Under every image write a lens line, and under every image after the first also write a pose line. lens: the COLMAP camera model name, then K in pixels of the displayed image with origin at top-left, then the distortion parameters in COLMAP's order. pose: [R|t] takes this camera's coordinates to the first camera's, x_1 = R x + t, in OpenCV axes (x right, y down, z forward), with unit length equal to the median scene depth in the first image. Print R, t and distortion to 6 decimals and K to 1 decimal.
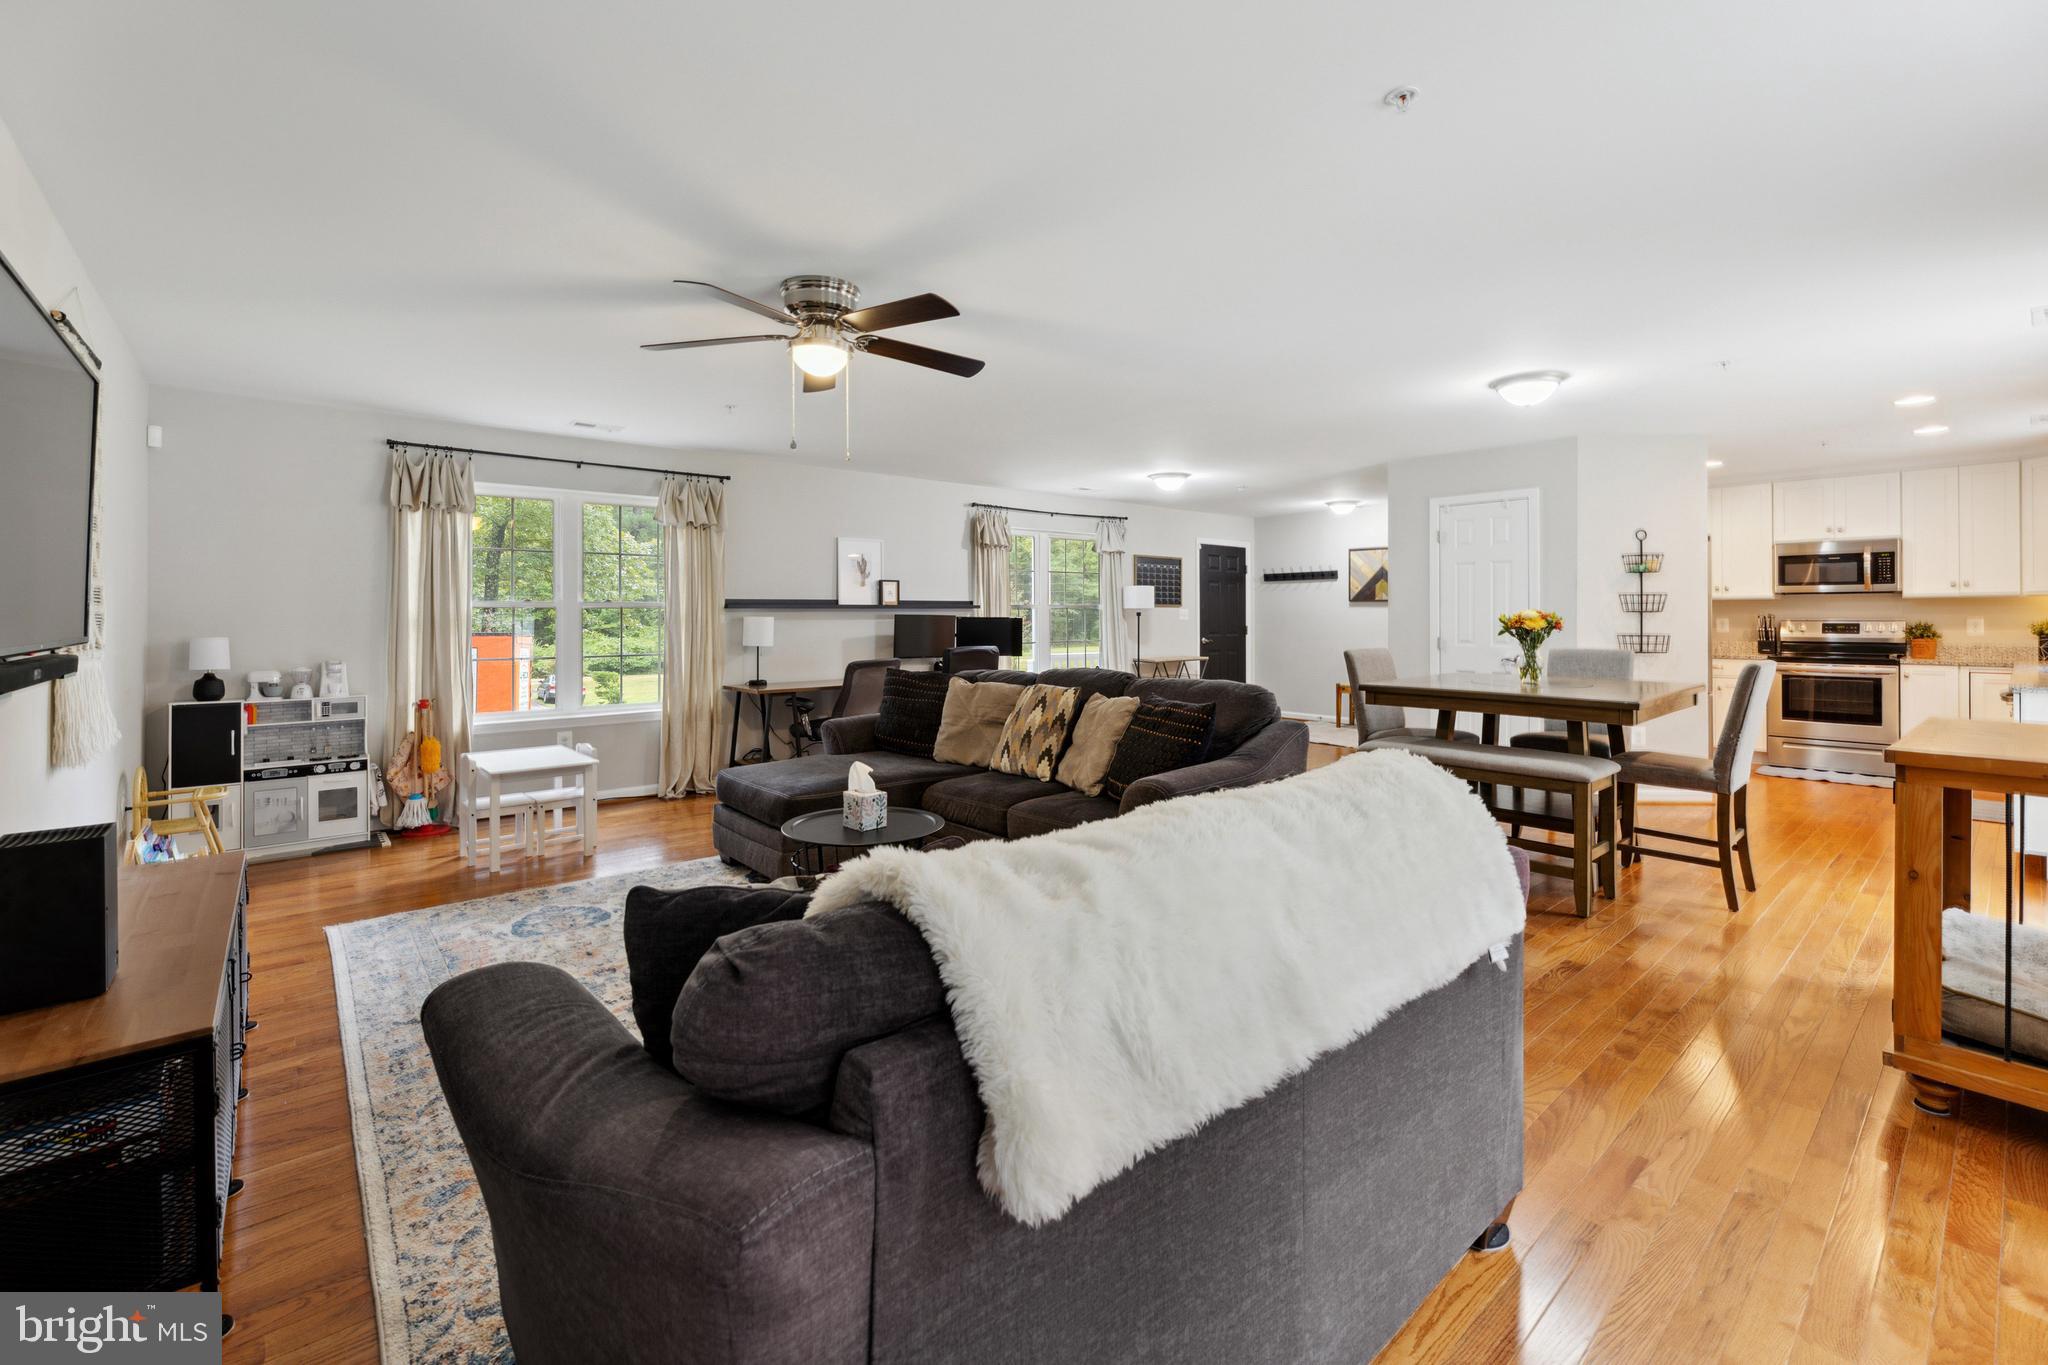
lens RADIAL K [[867.8, 0, 1028.9], [0, 867.8, 616.7], [0, 0, 1]] dist [-0.000055, 0.000392]
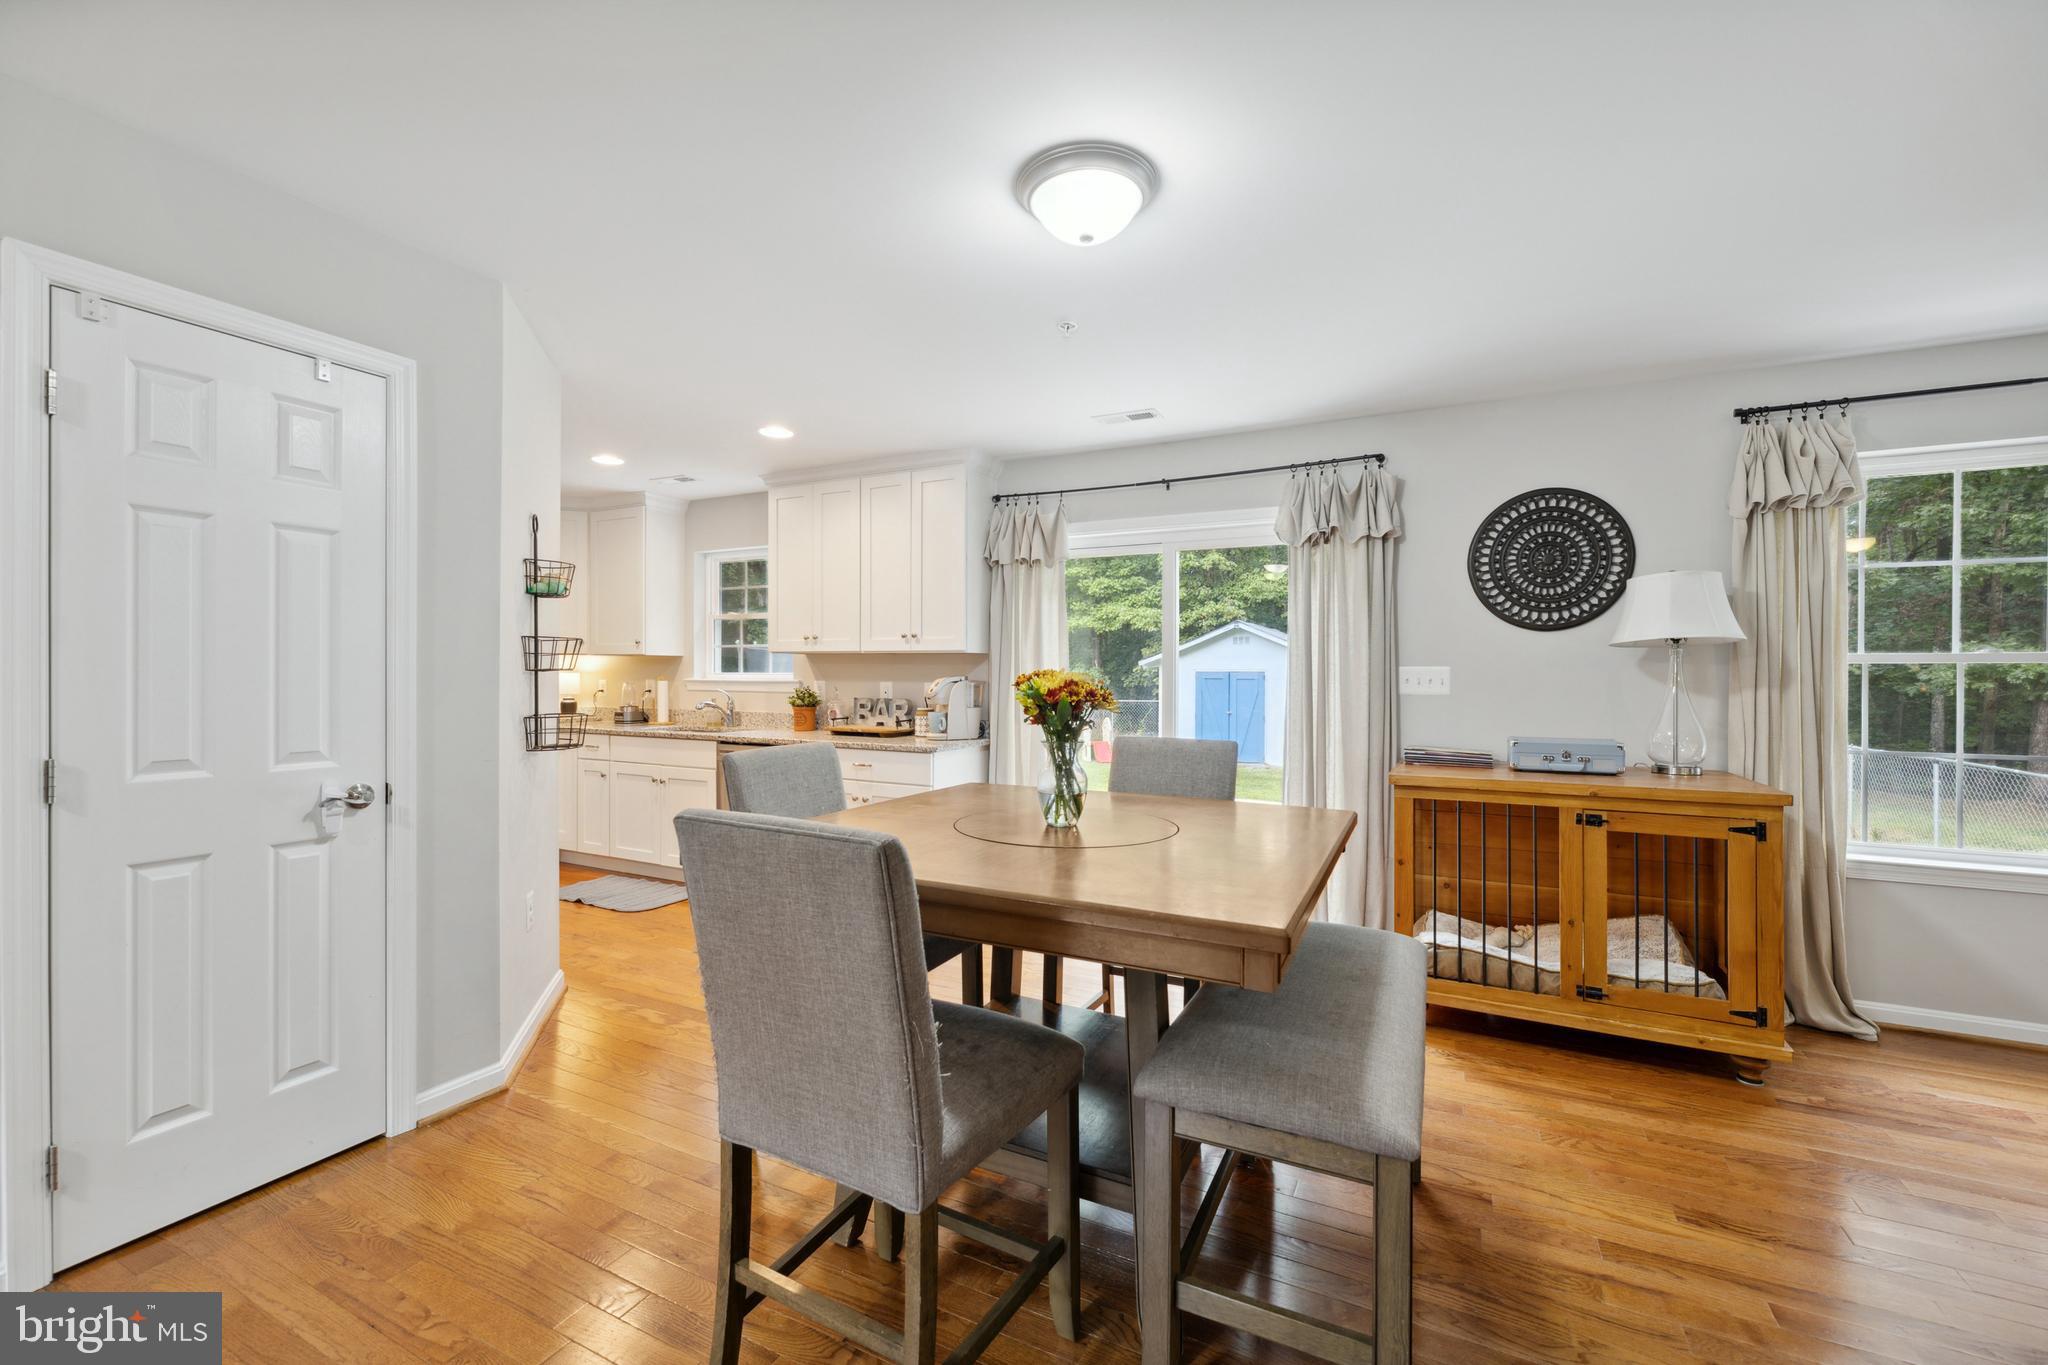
lens RADIAL K [[835.1, 0, 1022.5], [0, 835.1, 676.4], [0, 0, 1]] dist [-0.001056, -0.000053]
pose [[-0.378708, -0.001727, 0.925515, 0.105596], [-0.001687, 0.999998, 0.001176, -0.002812], [-0.925515, -0.001116, -0.378710, 0.760463]]
